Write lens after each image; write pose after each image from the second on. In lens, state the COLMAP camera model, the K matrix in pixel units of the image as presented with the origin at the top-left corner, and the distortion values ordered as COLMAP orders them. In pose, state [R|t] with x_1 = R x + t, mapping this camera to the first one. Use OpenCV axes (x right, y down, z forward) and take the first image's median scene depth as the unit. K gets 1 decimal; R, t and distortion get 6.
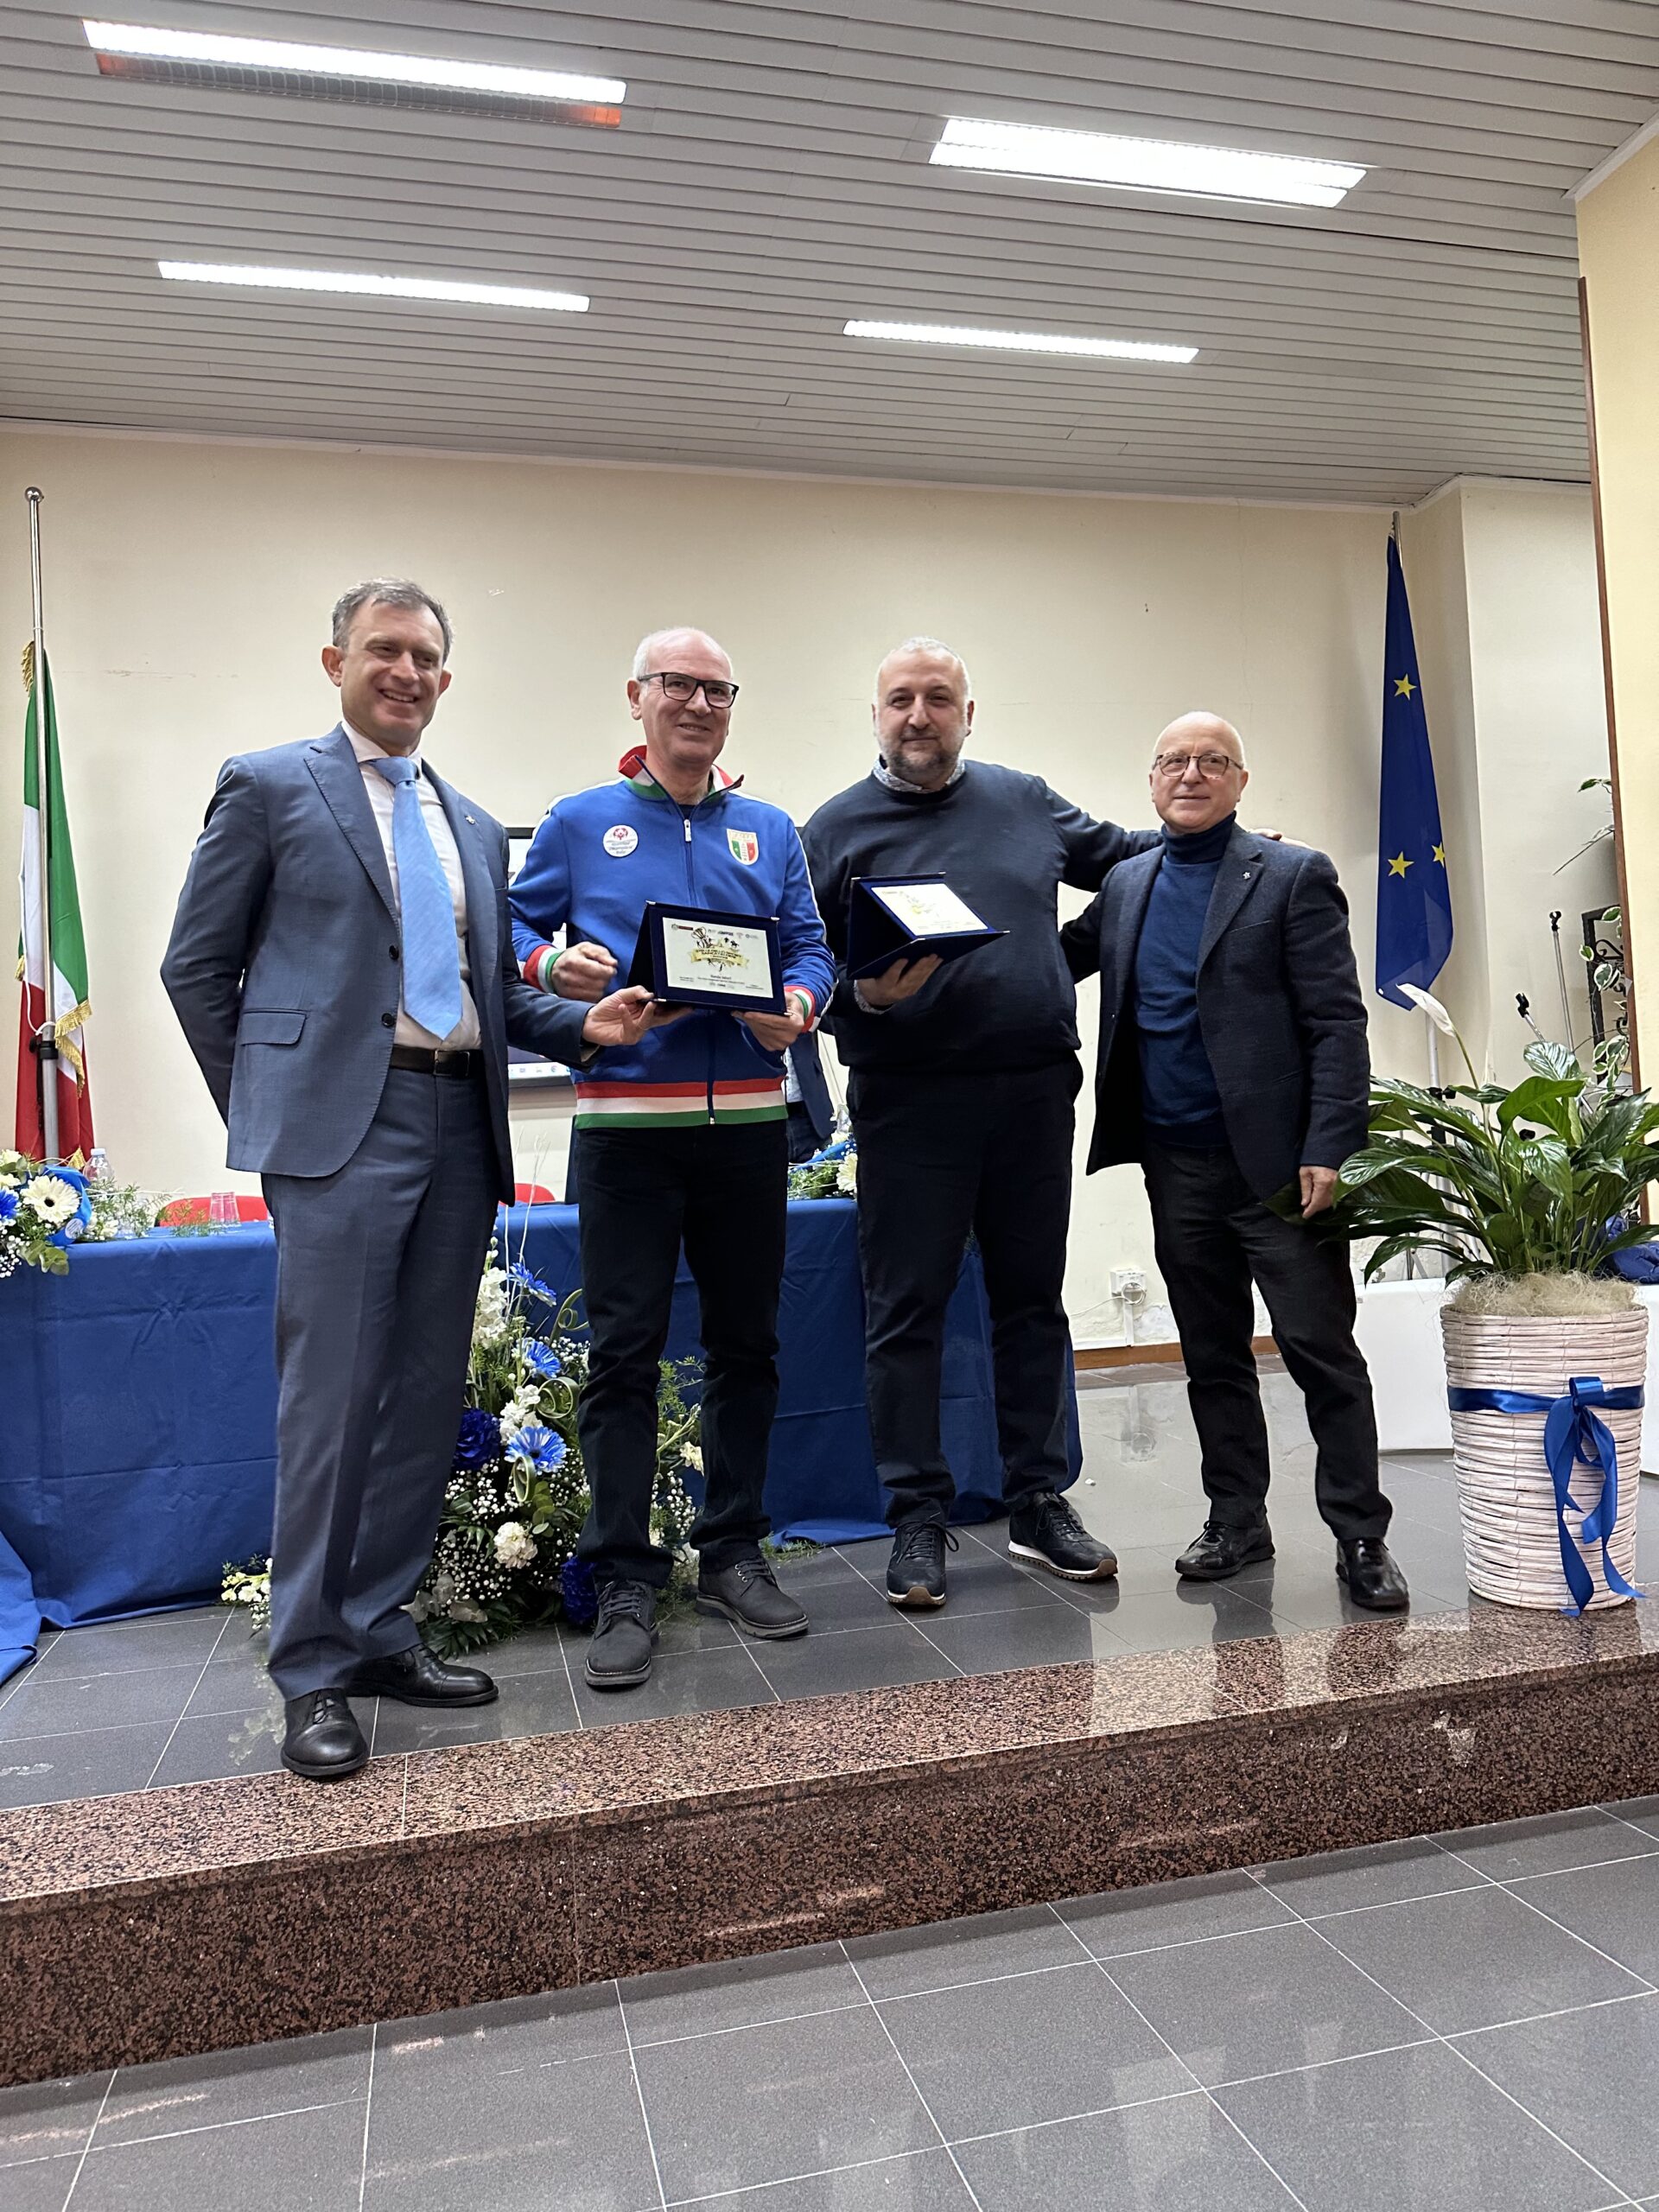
lens RADIAL K [[1639.6, 0, 842.2], [0, 1639.6, 1108.2], [0, 0, 1]] dist [0.008408, -0.016857]
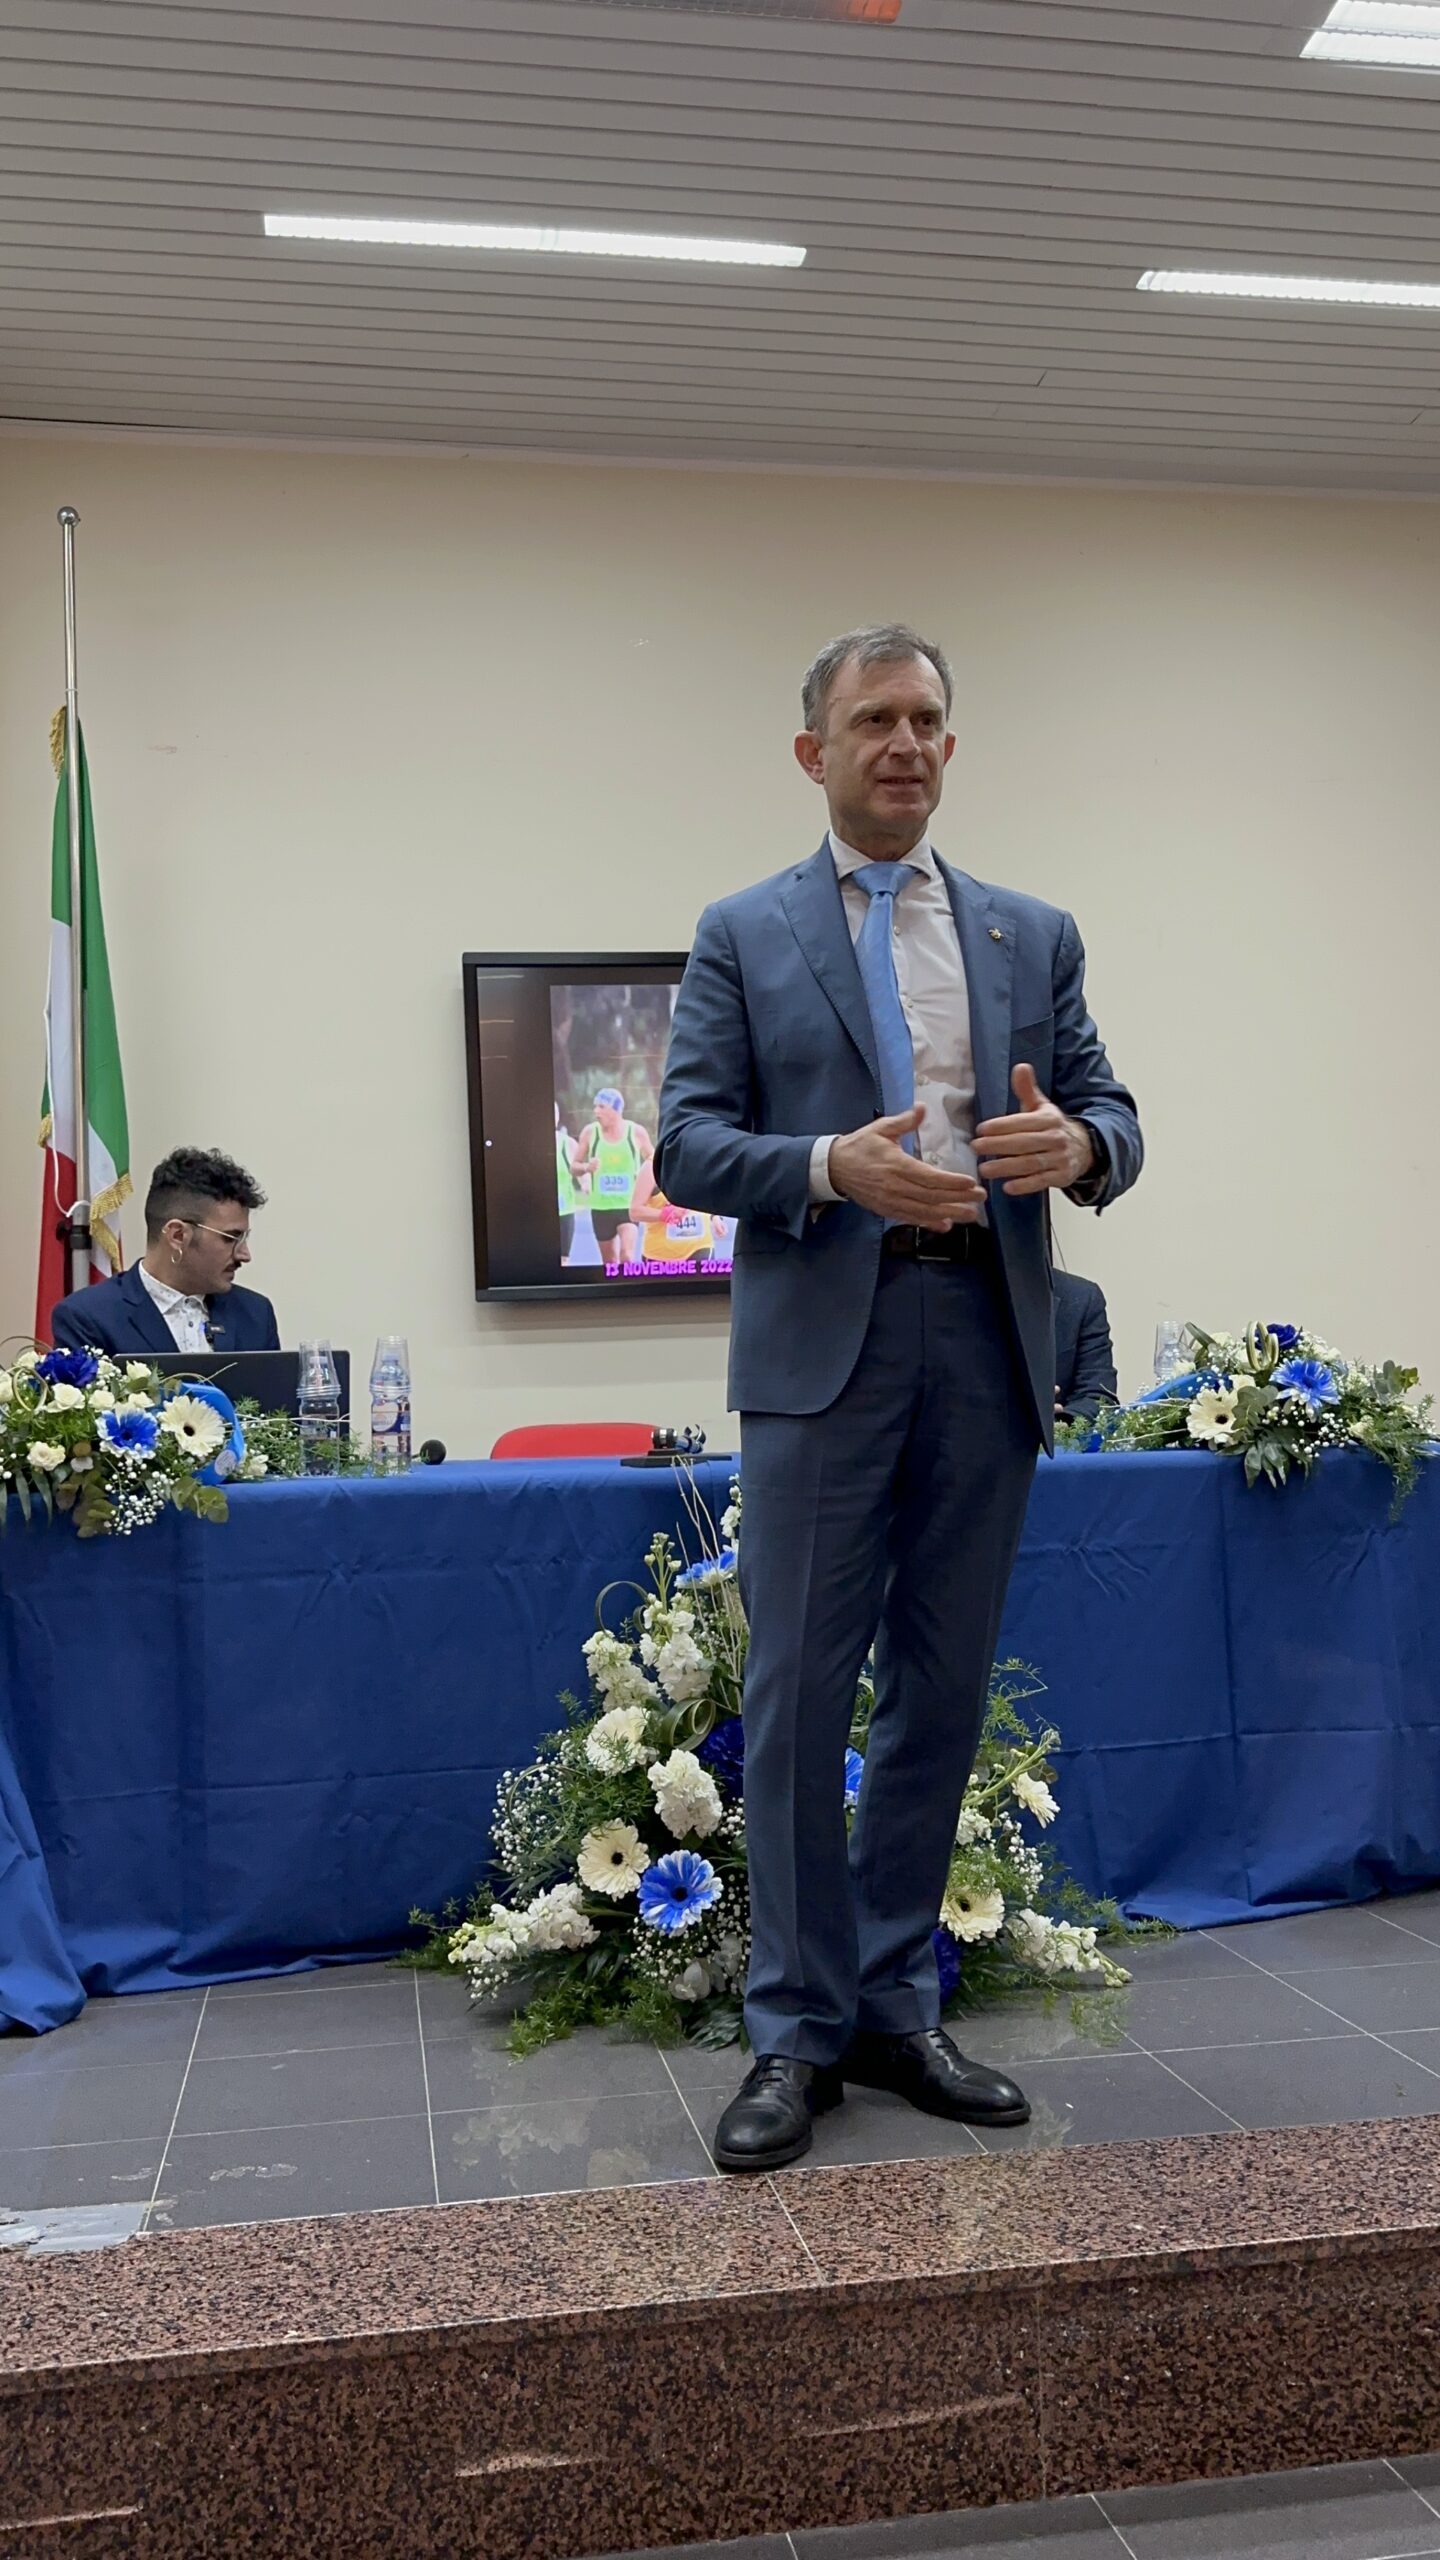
lens RADIAL K [[2210.6, 0, 695.5], [0, 2210.6, 1285.3], [0, 0, 1]] dist [0.065132, -0.107752]
pose [[0.996135, 0.015256, -0.086506, -0.239946], [-0.017069, 0.999649, -0.020265, 0.008748], [0.086166, 0.021663, 0.996045, -0.032403]]
